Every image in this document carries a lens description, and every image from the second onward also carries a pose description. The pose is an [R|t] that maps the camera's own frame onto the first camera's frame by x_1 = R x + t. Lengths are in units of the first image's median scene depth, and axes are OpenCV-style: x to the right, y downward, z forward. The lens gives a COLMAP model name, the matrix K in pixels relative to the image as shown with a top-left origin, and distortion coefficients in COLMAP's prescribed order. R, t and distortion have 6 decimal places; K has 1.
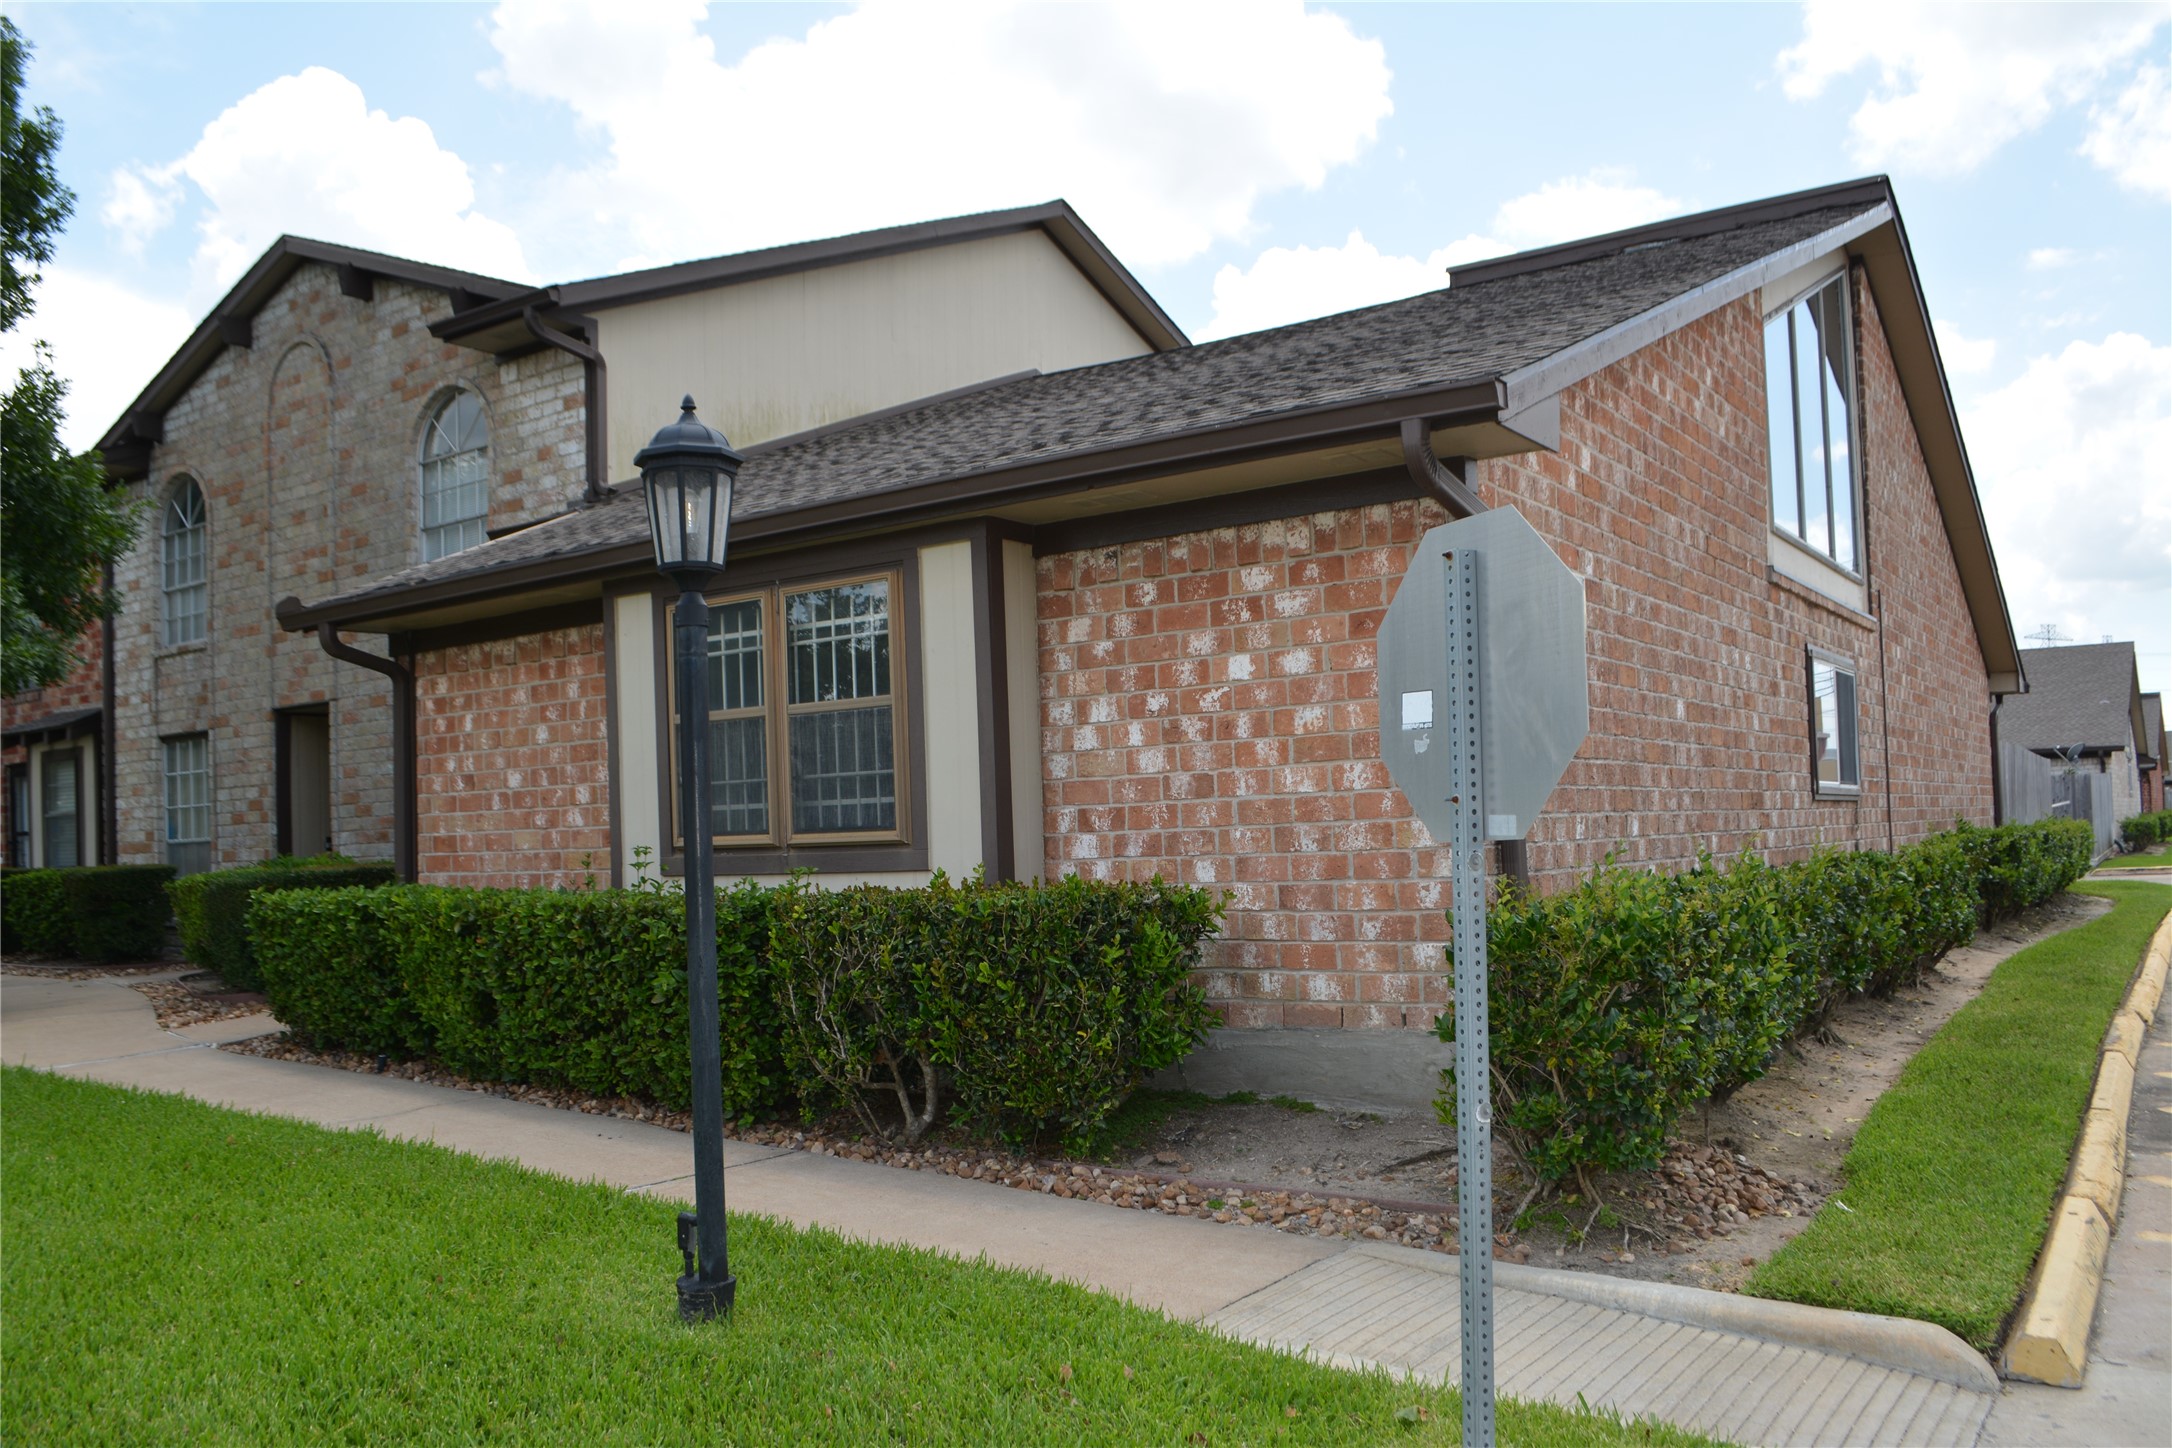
lens RADIAL K [[1720.8, 0, 1091.4], [0, 1720.8, 792.5], [0, 0, 1]] dist [-0.092201, 0.018443]
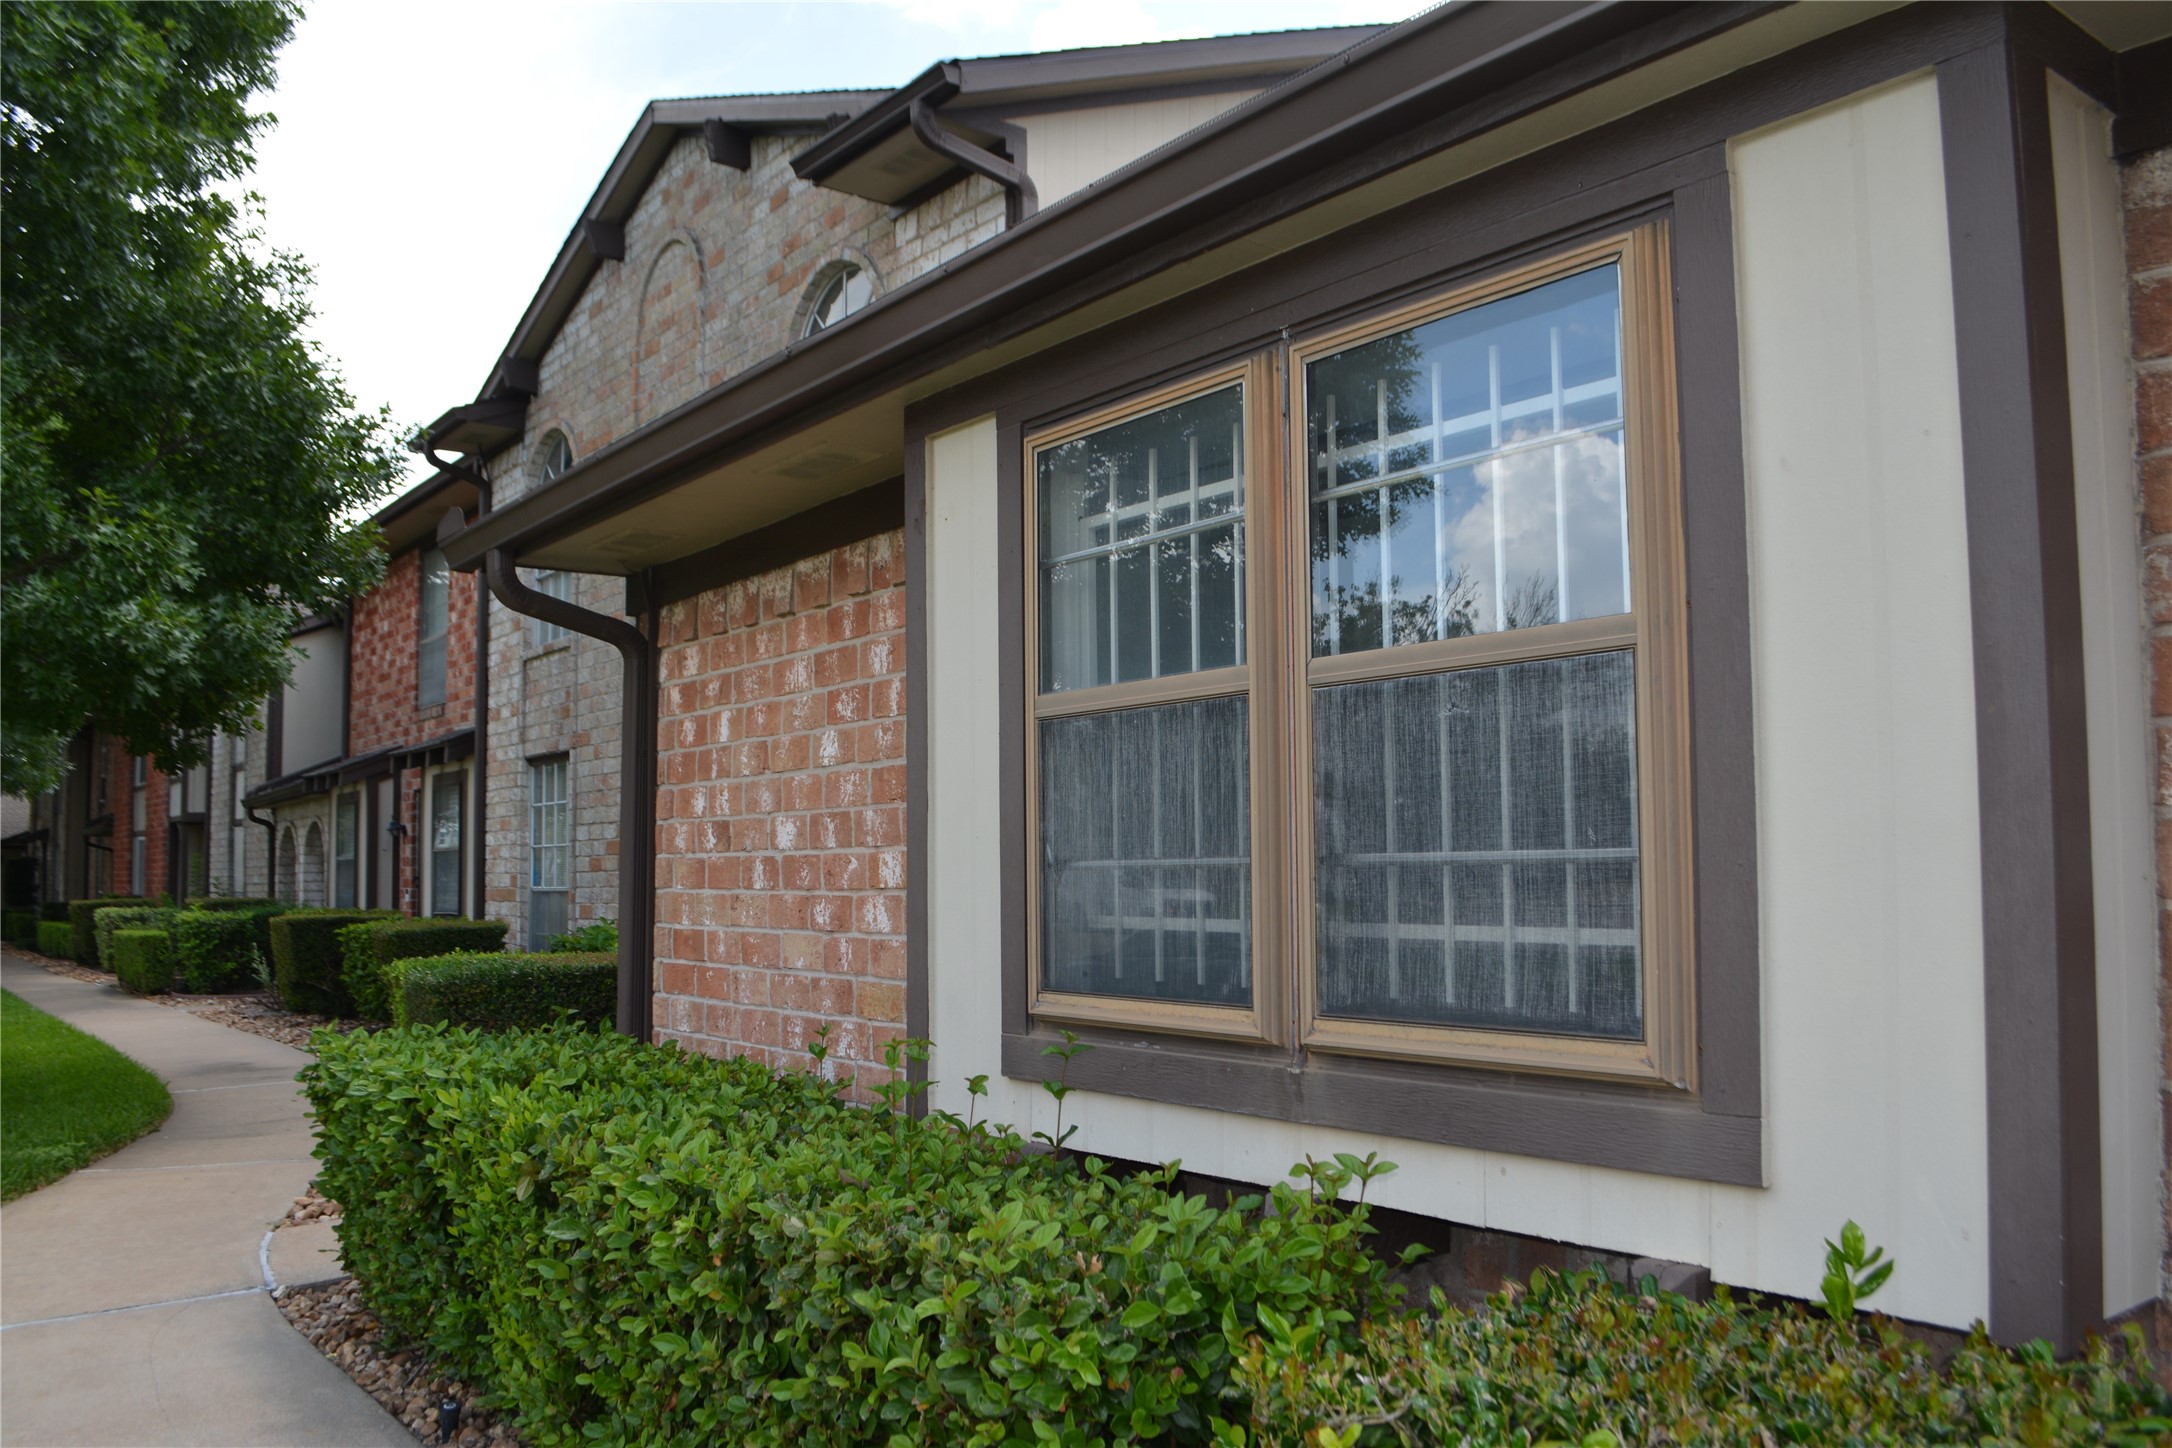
lens RADIAL K [[1720.8, 0, 1102.9], [0, 1720.8, 775.1], [0, 0, 1]] dist [-0.092201, 0.018443]
pose [[0.956818, 0.011836, -0.290445, -0.067354], [-0.021310, 0.999338, -0.029475, -0.008852], [0.289904, 0.034391, 0.956437, 0.381836]]
